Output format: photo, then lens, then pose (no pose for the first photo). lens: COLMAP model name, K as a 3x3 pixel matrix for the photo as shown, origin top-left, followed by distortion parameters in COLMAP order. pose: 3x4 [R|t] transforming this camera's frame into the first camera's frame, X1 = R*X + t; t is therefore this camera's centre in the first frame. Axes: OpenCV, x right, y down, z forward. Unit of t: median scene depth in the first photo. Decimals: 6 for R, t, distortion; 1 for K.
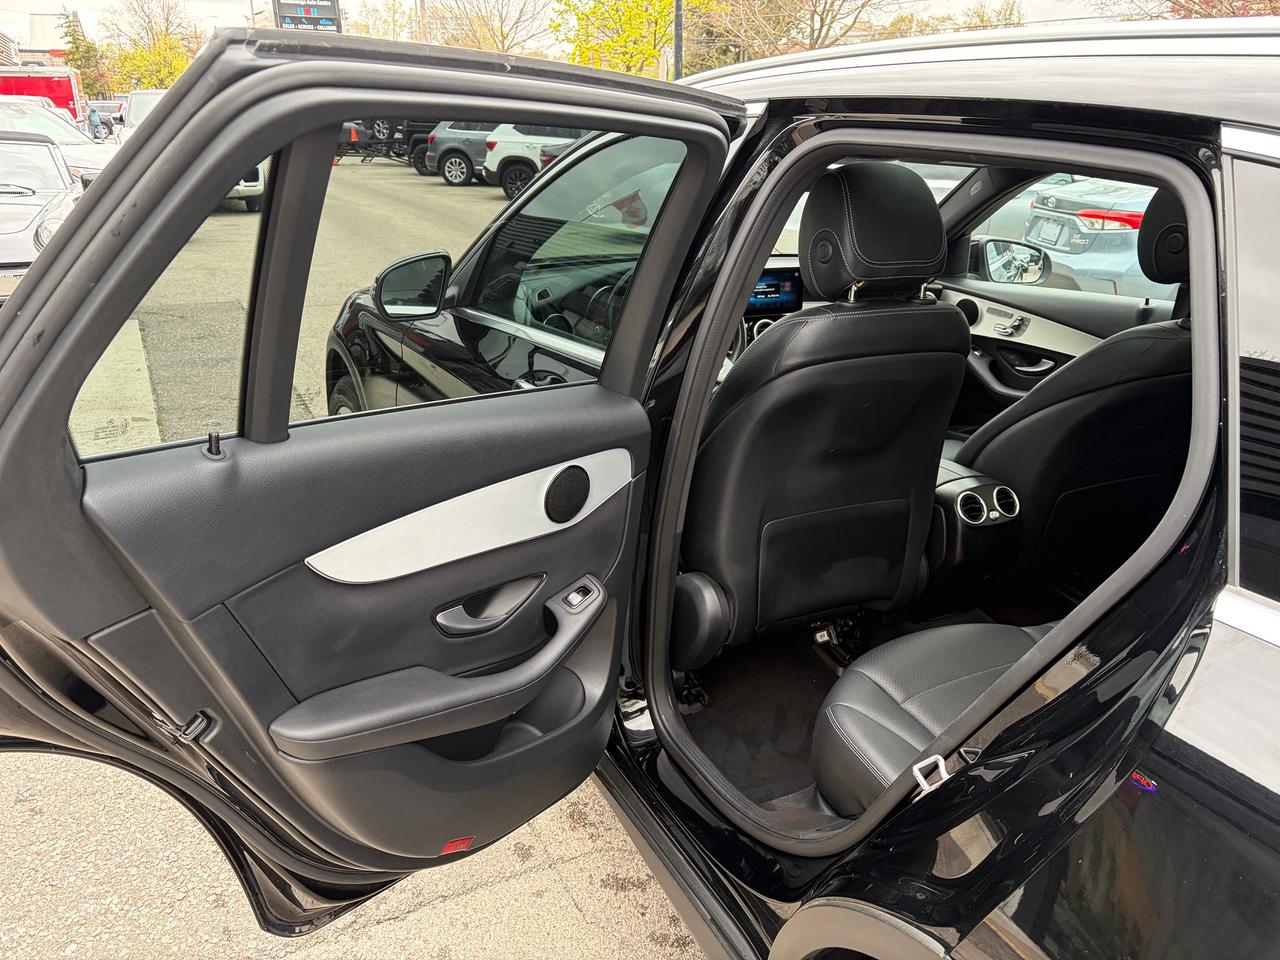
lens RADIAL K [[968.0, 0, 632.7], [0, 968.0, 485.4], [0, 0, 1]] dist [0.045934, -0.049694]
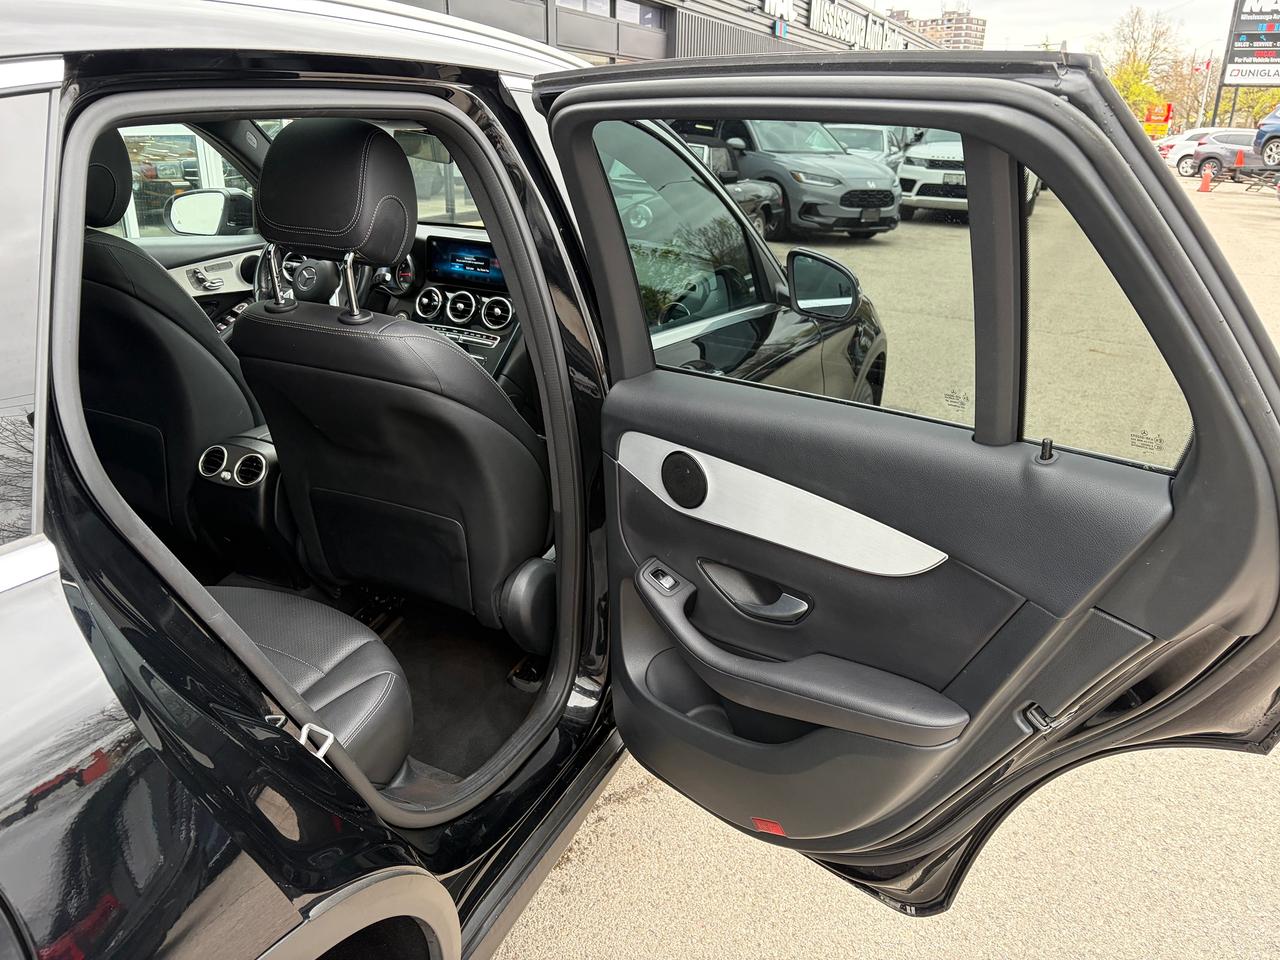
lens RADIAL K [[968.0, 0, 621.5], [0, 968.0, 478.8], [0, 0, 1]] dist [0.045934, -0.049694]
pose [[0.623010, 0.274027, -0.732644, 1.329031], [-0.295009, 0.949776, 0.104377, -0.184572], [0.724450, 0.151109, 0.672561, 0.632876]]
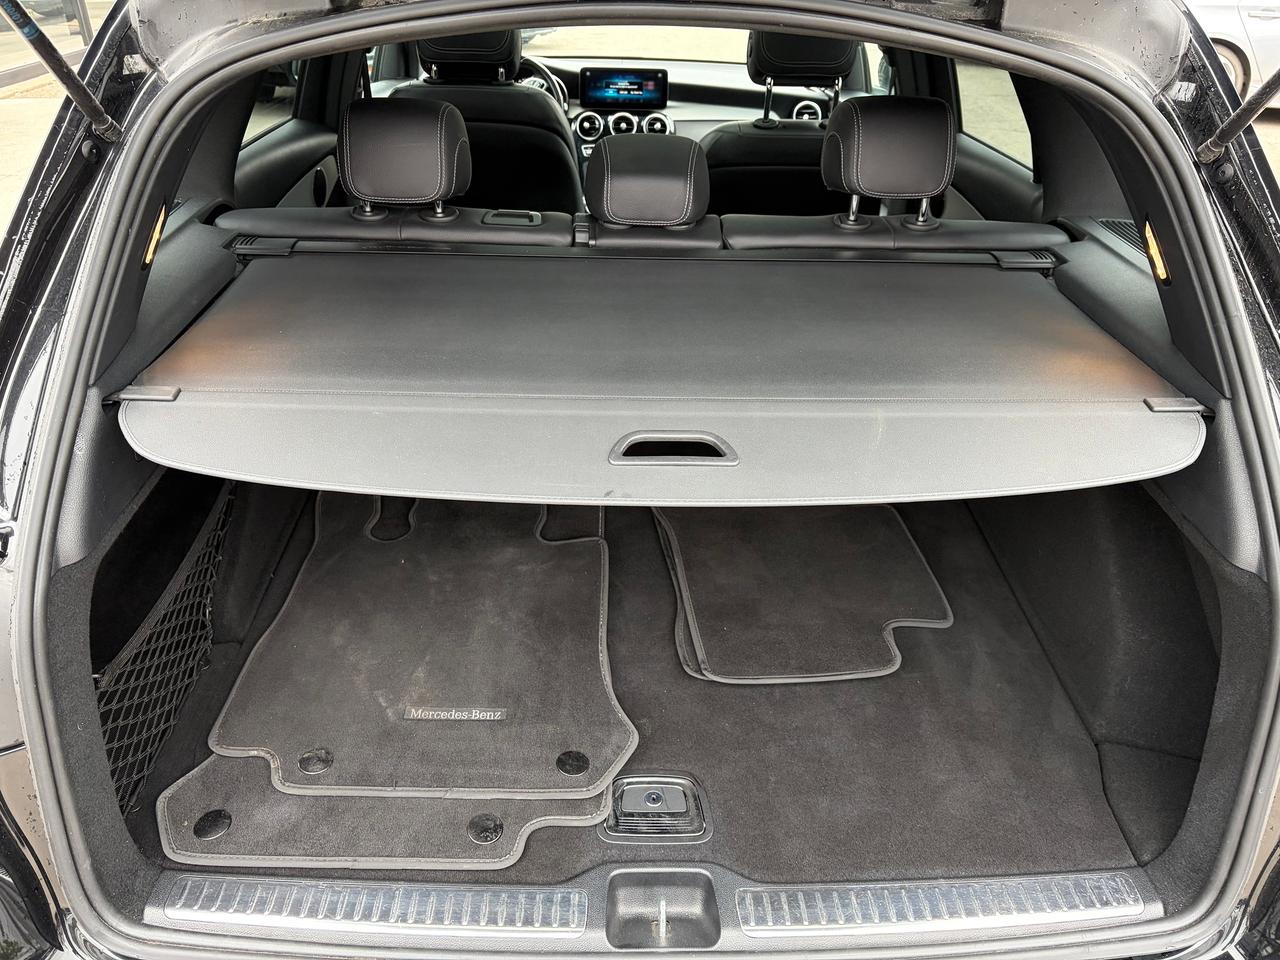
lens RADIAL K [[968.0, 0, 626.1], [0, 968.0, 473.6], [0, 0, 1]] dist [0.045934, -0.049694]
pose [[0.900197, 0.206025, -0.383667, 0.899662], [-0.145309, 0.972624, 0.181350, 0.053153], [0.410526, -0.107501, 0.905490, -0.154395]]
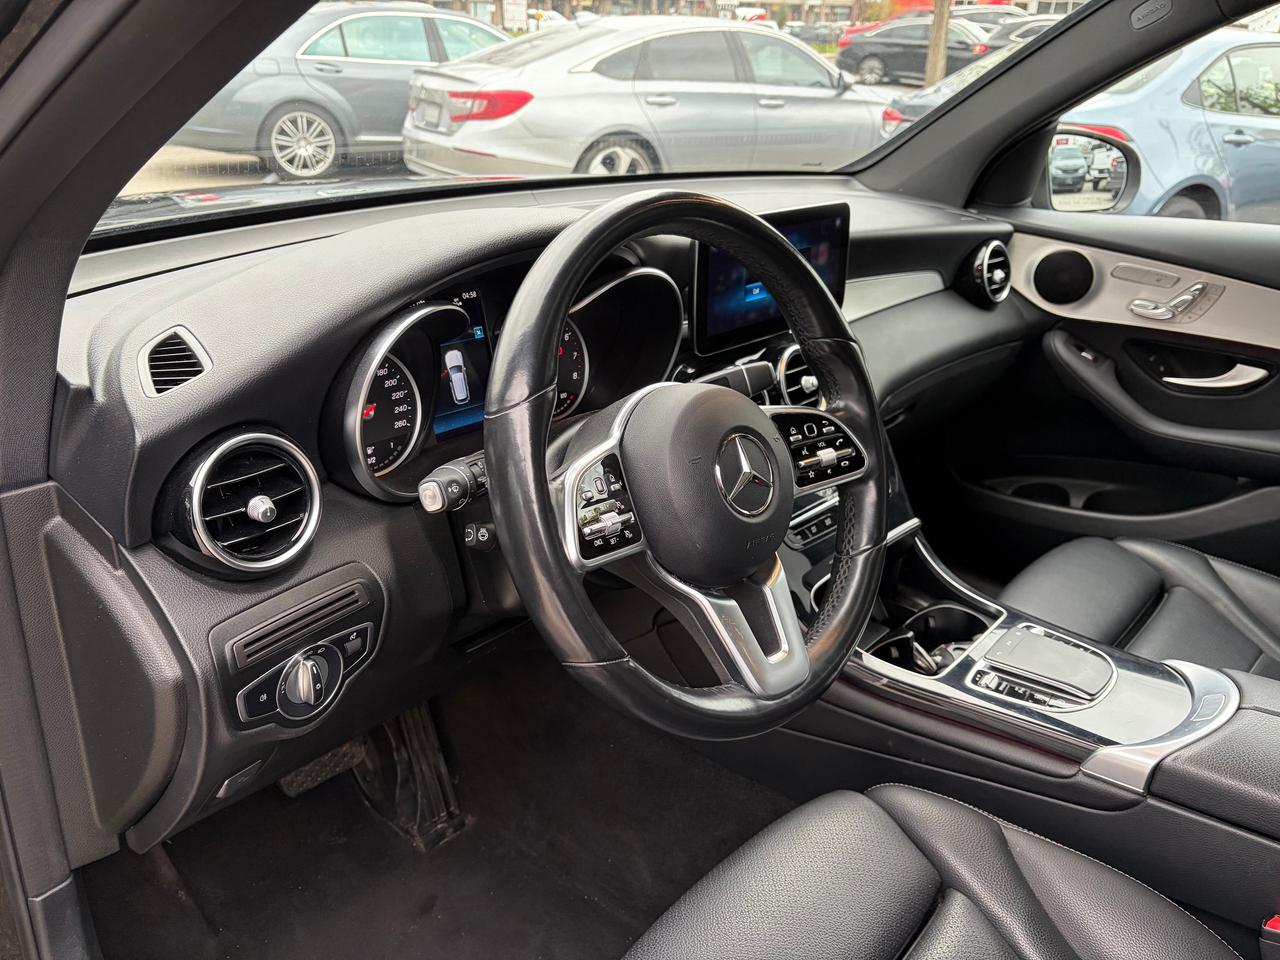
lens RADIAL K [[968.0, 0, 630.0], [0, 968.0, 483.0], [0, 0, 1]] dist [0.045934, -0.049694]
pose [[0.884978, -0.186008, 0.426866, -0.480832], [0.149946, 0.981755, 0.116934, -0.518138], [-0.440829, -0.039477, 0.896723, 1.632521]]
